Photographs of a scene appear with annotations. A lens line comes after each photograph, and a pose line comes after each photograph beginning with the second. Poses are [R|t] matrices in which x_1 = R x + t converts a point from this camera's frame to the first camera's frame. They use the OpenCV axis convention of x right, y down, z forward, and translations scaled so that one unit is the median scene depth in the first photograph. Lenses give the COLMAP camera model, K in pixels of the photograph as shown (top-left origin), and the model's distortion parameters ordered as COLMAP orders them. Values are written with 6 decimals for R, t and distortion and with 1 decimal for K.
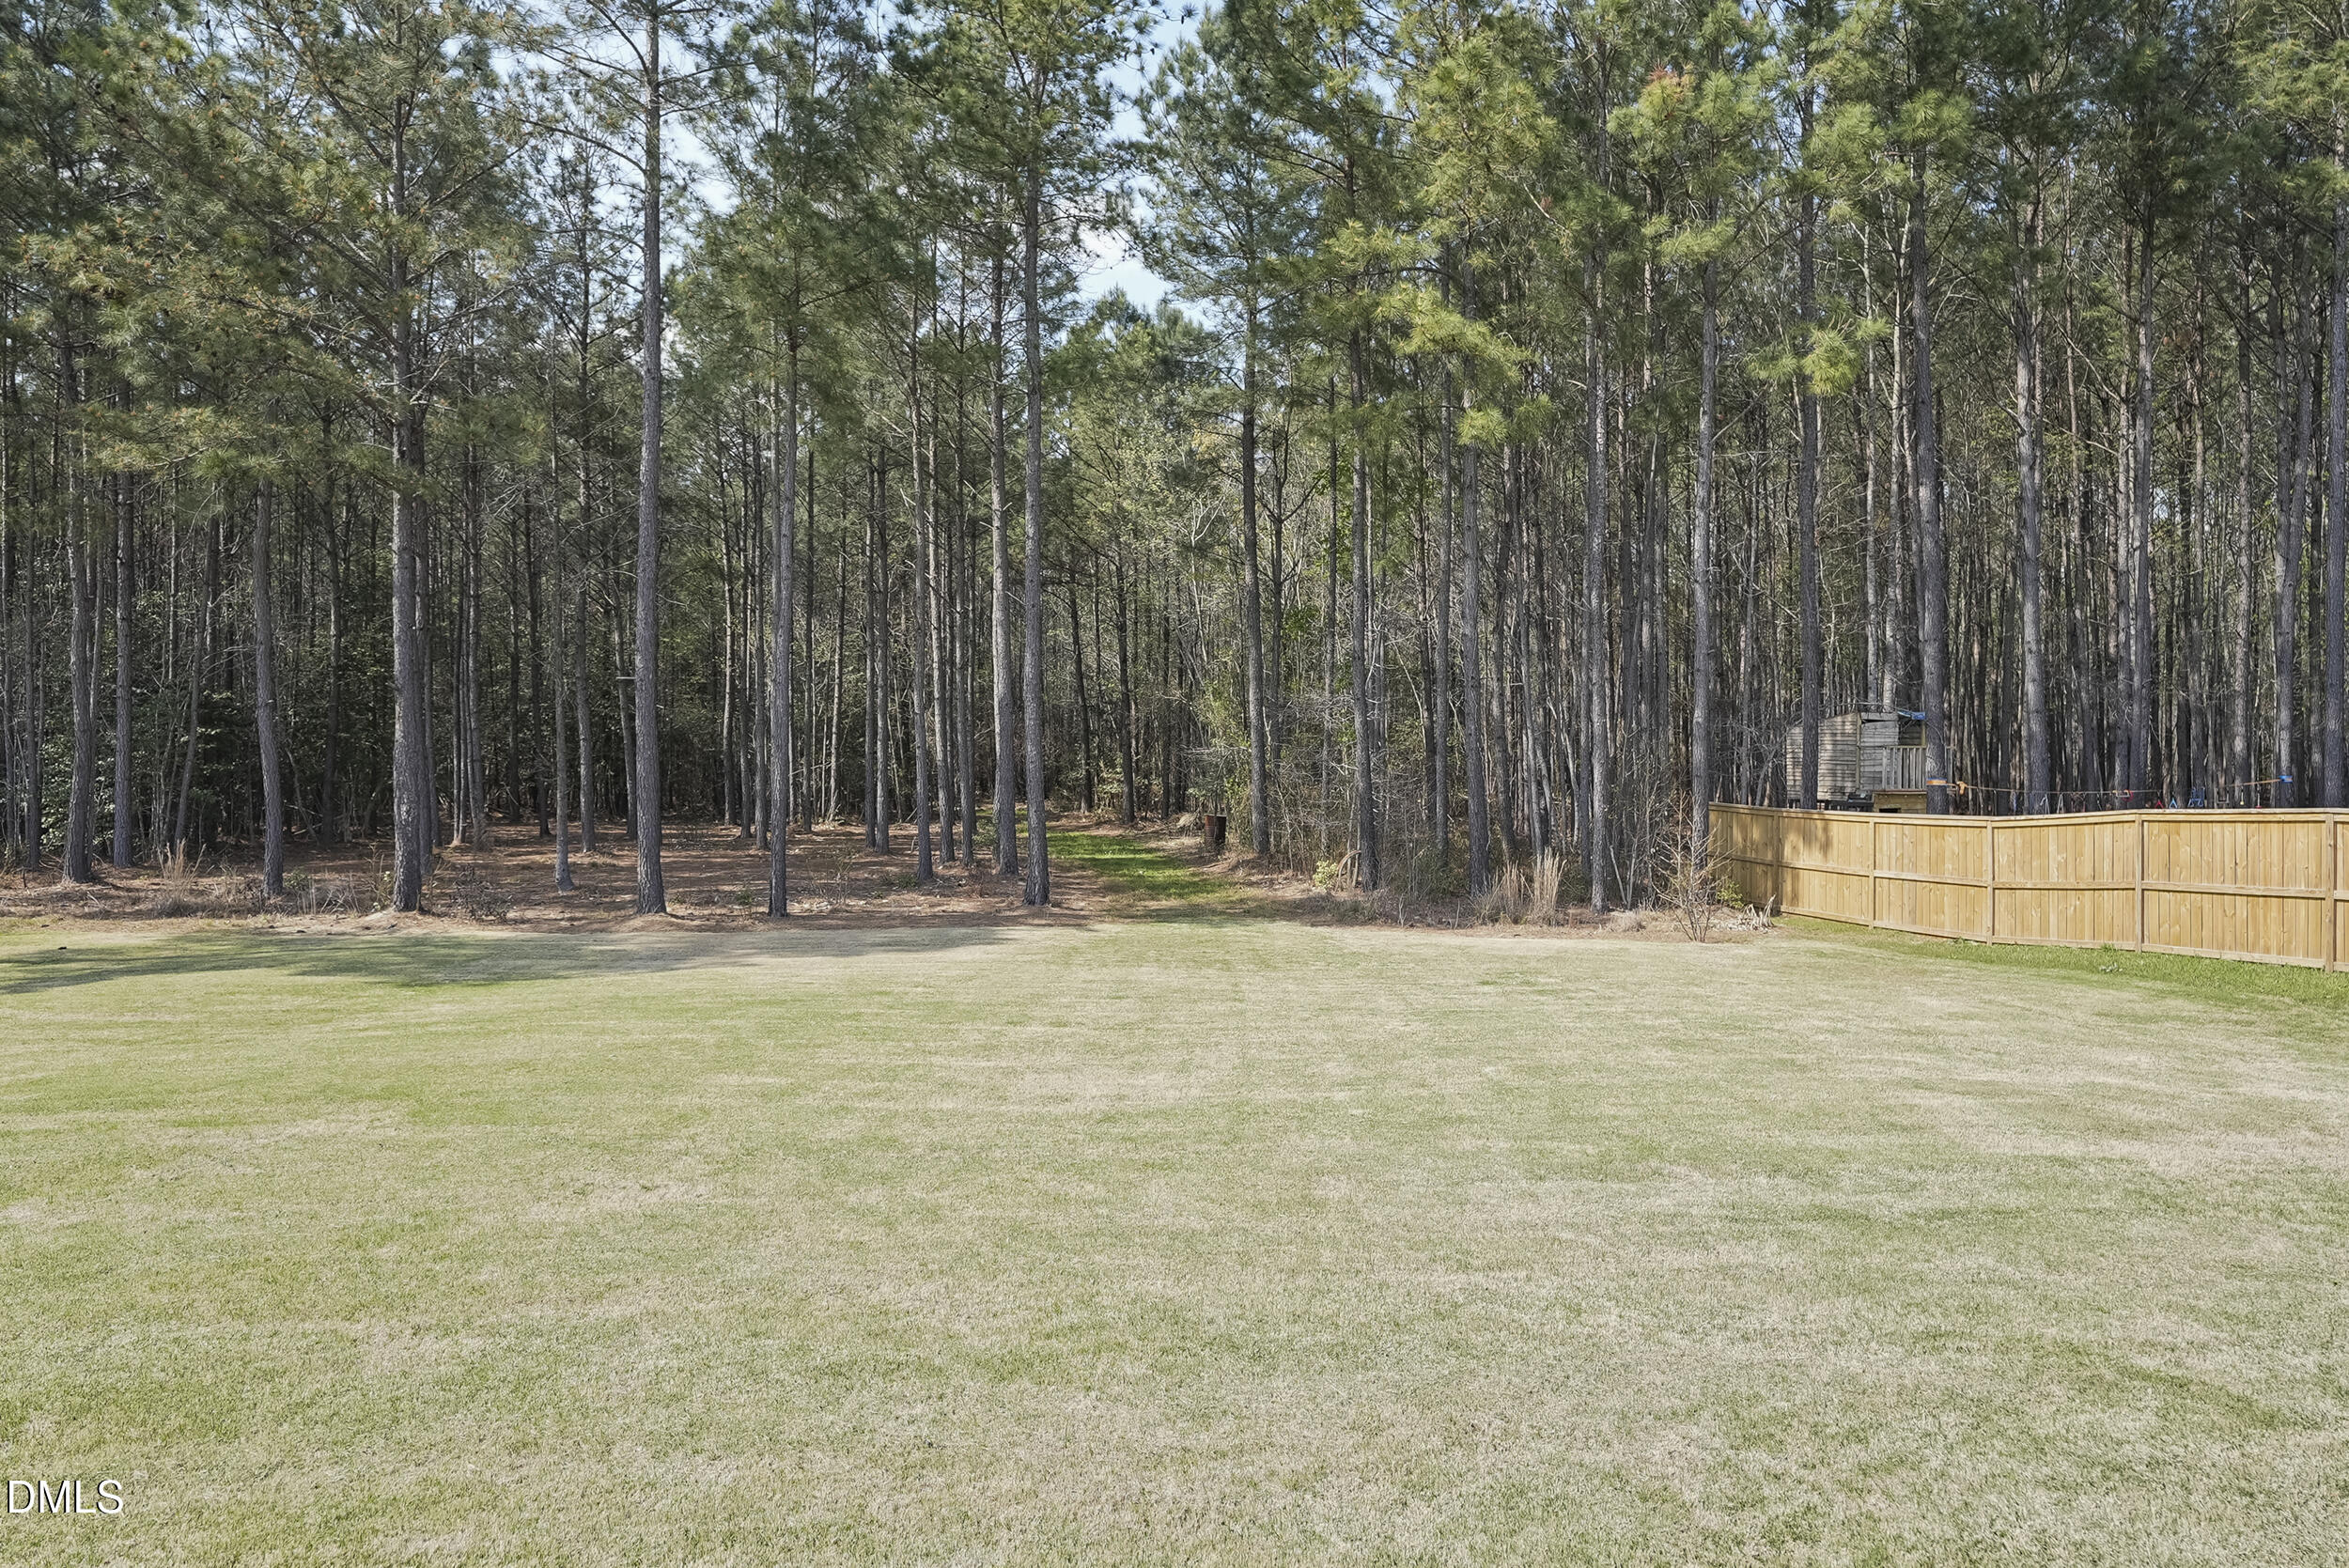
lens RADIAL K [[1435.1, 0, 1167.0], [0, 1435.1, 748.1], [0, 0, 1]] dist [0.003151, -0.002152]
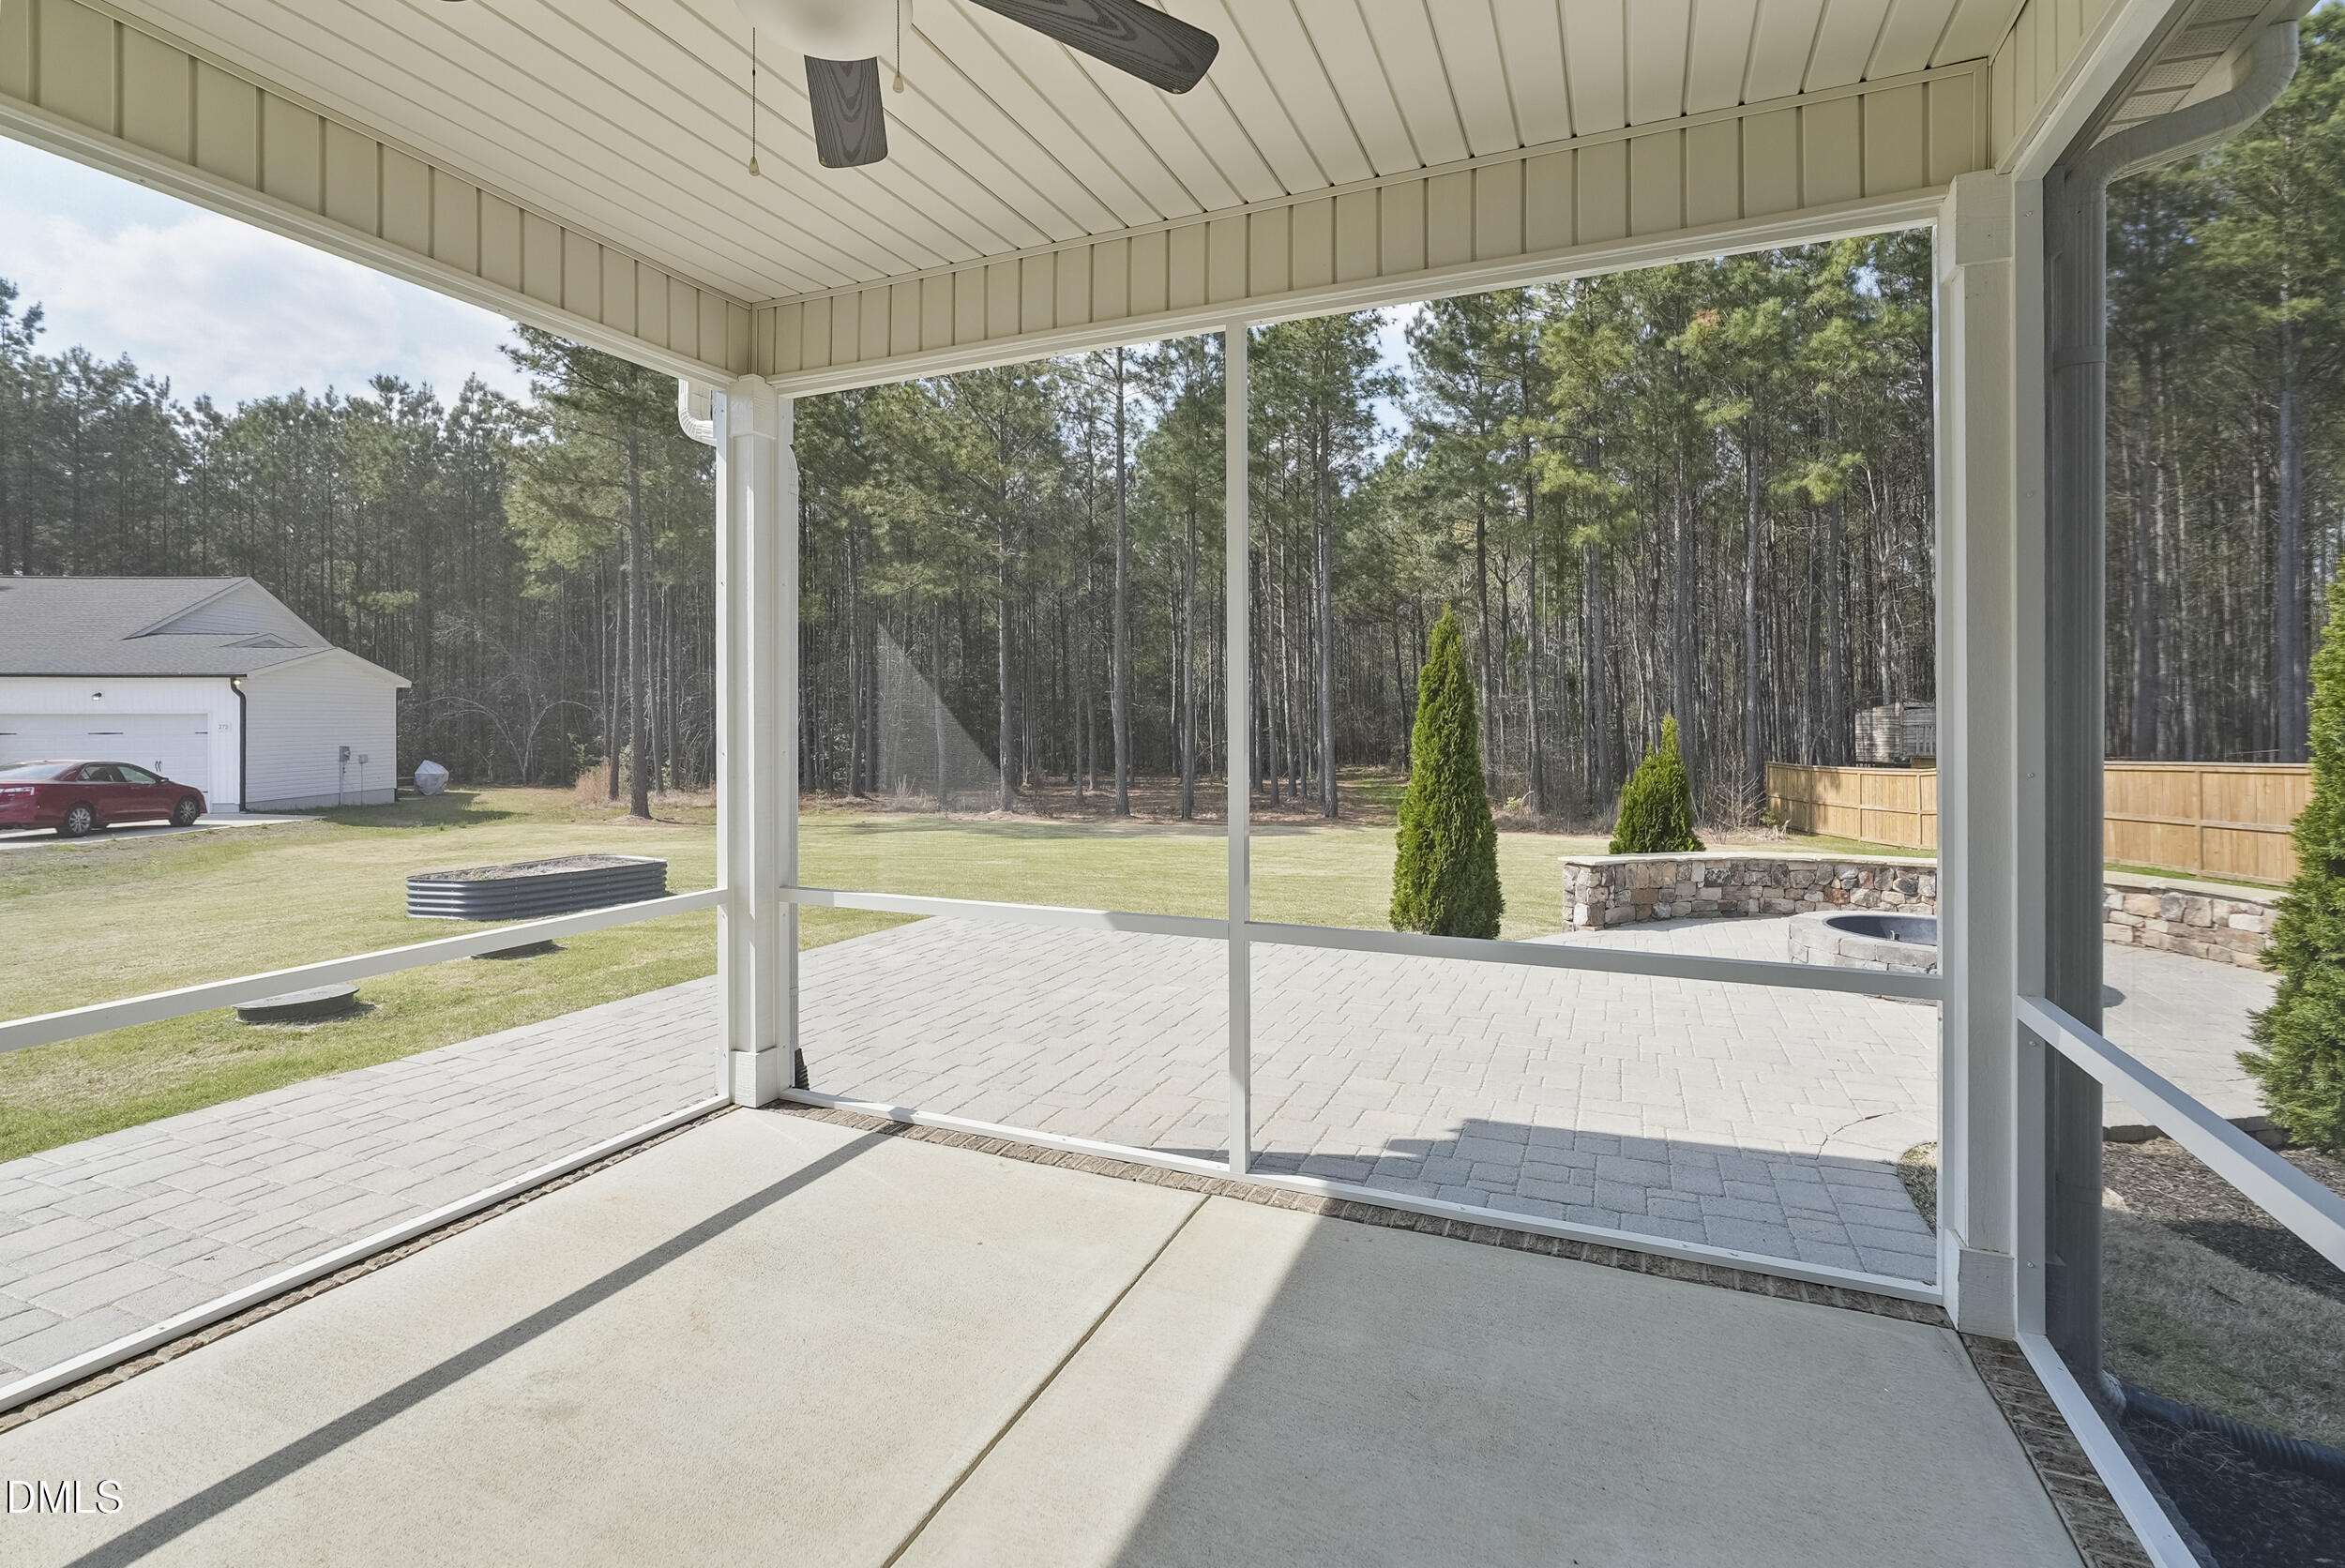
lens RADIAL K [[1081.3, 0, 1175.6], [0, 1081.3, 751.0], [0, 0, 1]] dist [-0.008117, 0.004808]
pose [[0.952428, 0.002528, -0.304752, 0.144973], [0.002812, 0.999850, 0.017082, 0.004695], [0.304750, -0.017126, 0.952278, -0.345592]]
